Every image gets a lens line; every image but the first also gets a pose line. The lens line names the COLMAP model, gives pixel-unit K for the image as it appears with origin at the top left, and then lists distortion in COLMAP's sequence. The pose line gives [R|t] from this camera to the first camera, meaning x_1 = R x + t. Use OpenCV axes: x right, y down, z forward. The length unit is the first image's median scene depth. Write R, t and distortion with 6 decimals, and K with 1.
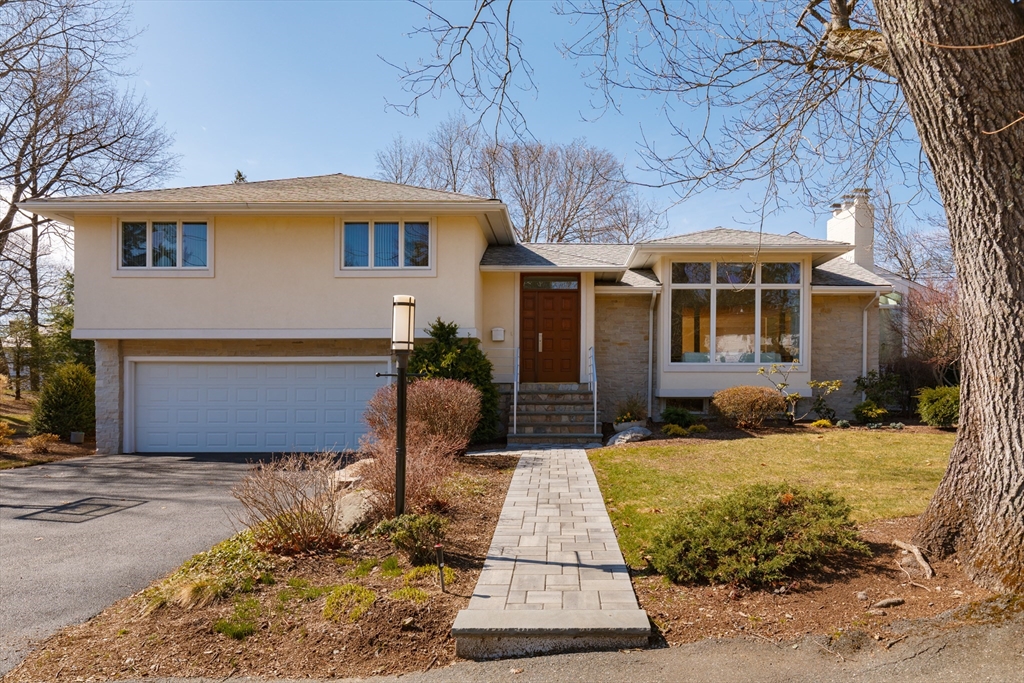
lens RADIAL K [[704.0, 0, 512.3], [0, 704.0, 386.0], [0, 0, 1]] dist [0.001398, -0.000432]
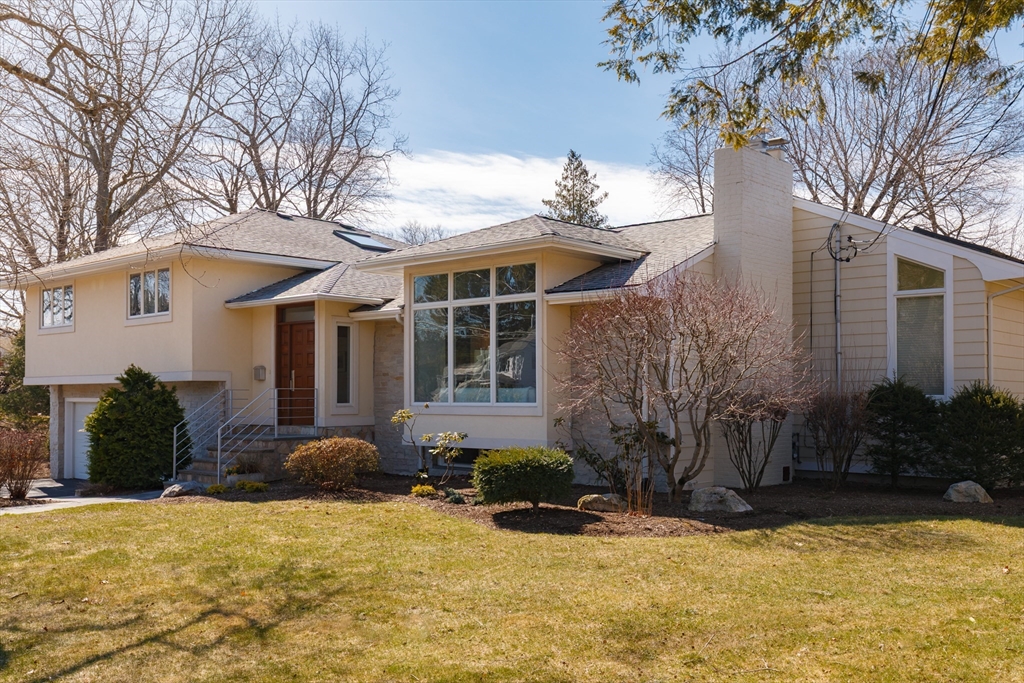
lens RADIAL K [[1023.2, 0, 512.0], [0, 1023.2, 341.5], [0, 0, 1]] dist [0.001108, 0.000283]
pose [[0.728156, -0.039004, -0.684301, 1.131335], [0.002206, 0.998508, -0.054565, -0.039386], [0.685408, 0.038222, 0.727155, 0.236408]]
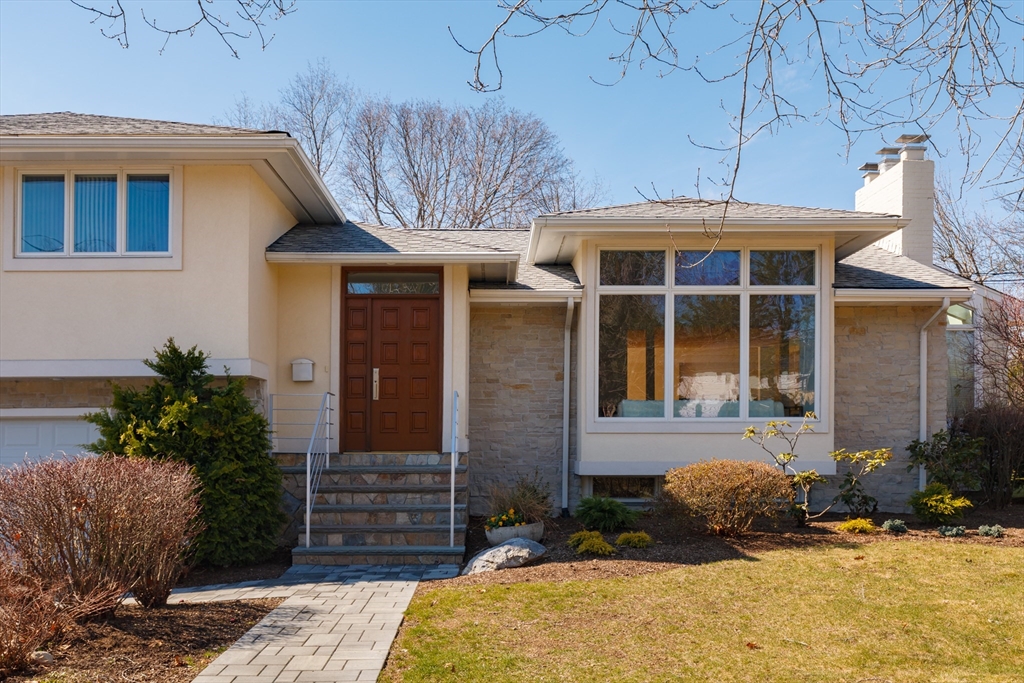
lens RADIAL K [[895.7, 0, 428.9], [0, 895.7, 439.0], [0, 0, 1]] dist [-0.002418, 0.000195]
pose [[0.999964, -0.001309, -0.008425, 0.089995], [0.001274, 0.999991, -0.004152, -0.012518], [0.008430, 0.004141, 0.999956, 0.246102]]
